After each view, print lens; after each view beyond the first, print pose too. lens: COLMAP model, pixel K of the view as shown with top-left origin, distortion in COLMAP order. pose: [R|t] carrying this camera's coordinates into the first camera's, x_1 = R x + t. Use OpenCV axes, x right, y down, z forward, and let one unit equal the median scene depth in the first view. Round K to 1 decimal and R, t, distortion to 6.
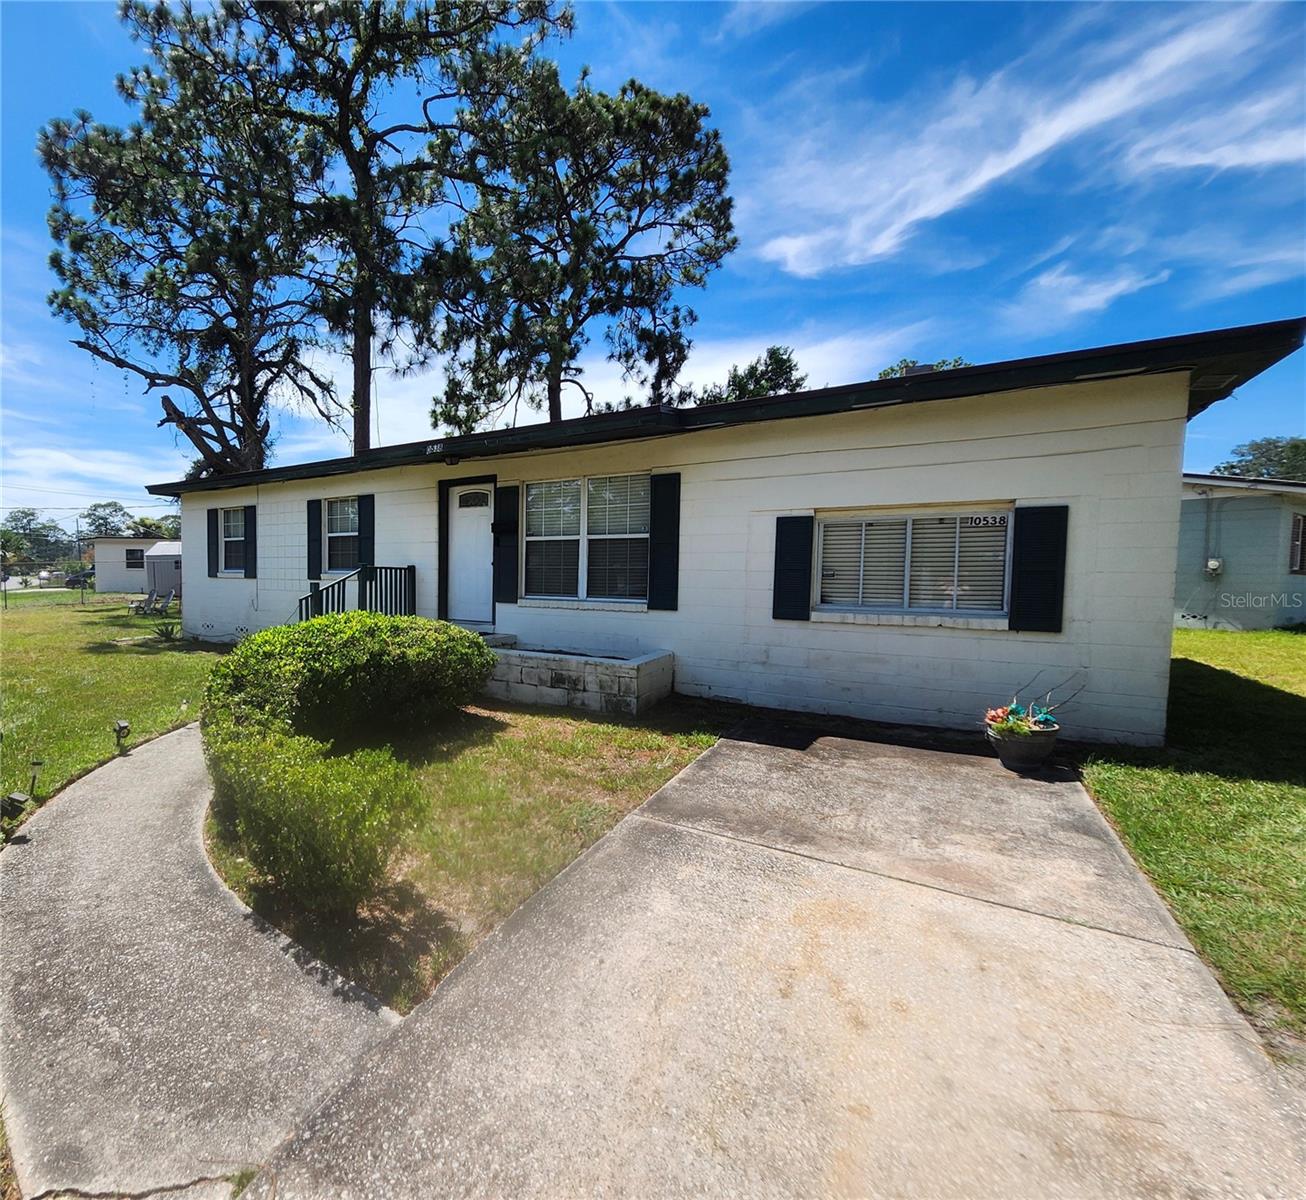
lens RADIAL K [[582.7, 0, 567.8], [0, 582.7, 598.6], [0, 0, 1]] dist [-0.000013, 0.000165]
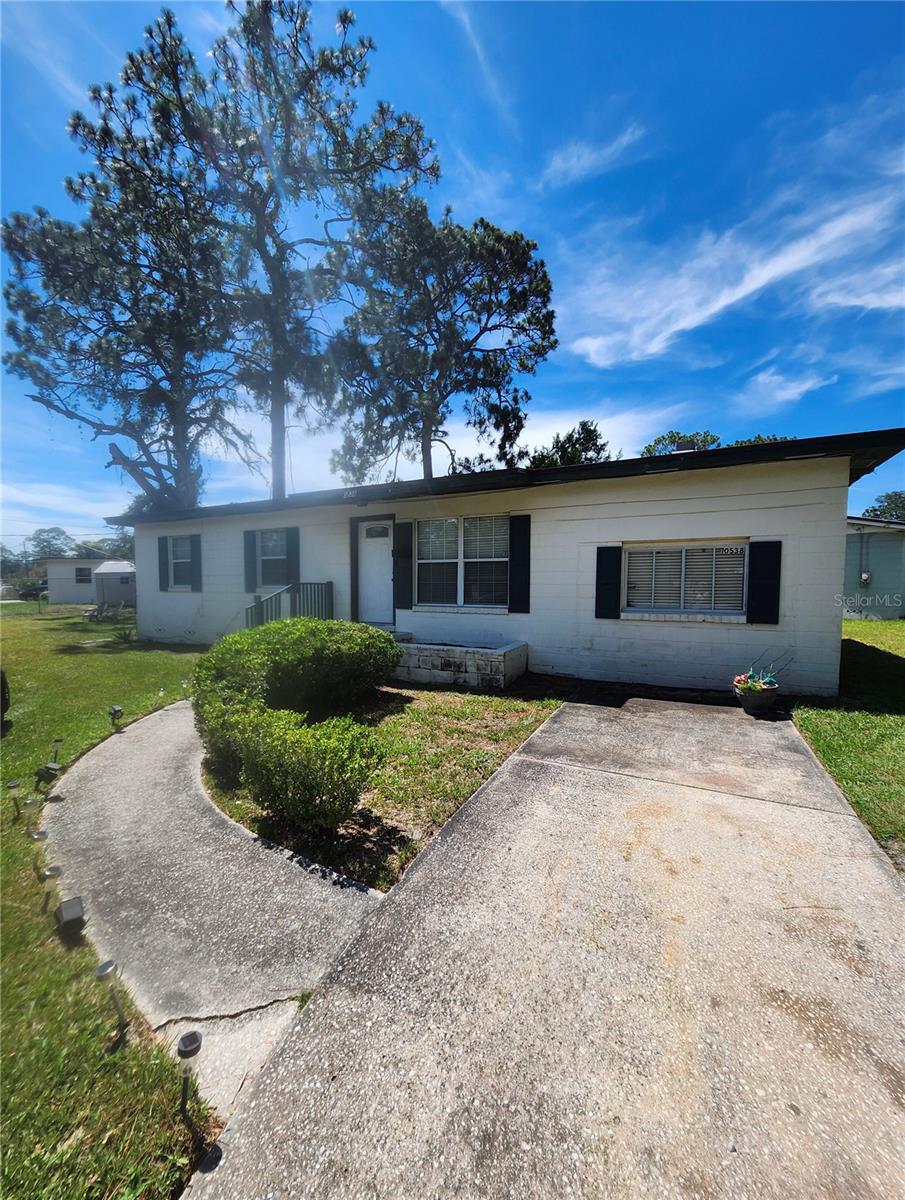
lens RADIAL K [[479.7, 0, 452.5], [0, 479.7, 600.0], [0, 0, 1]] dist [-0.000781, 0.000046]
pose [[0.992015, -0.011495, 0.125595, -0.121674], [0.010834, 0.999924, 0.005944, -0.017080], [-0.125653, -0.004536, 0.992064, -0.109061]]
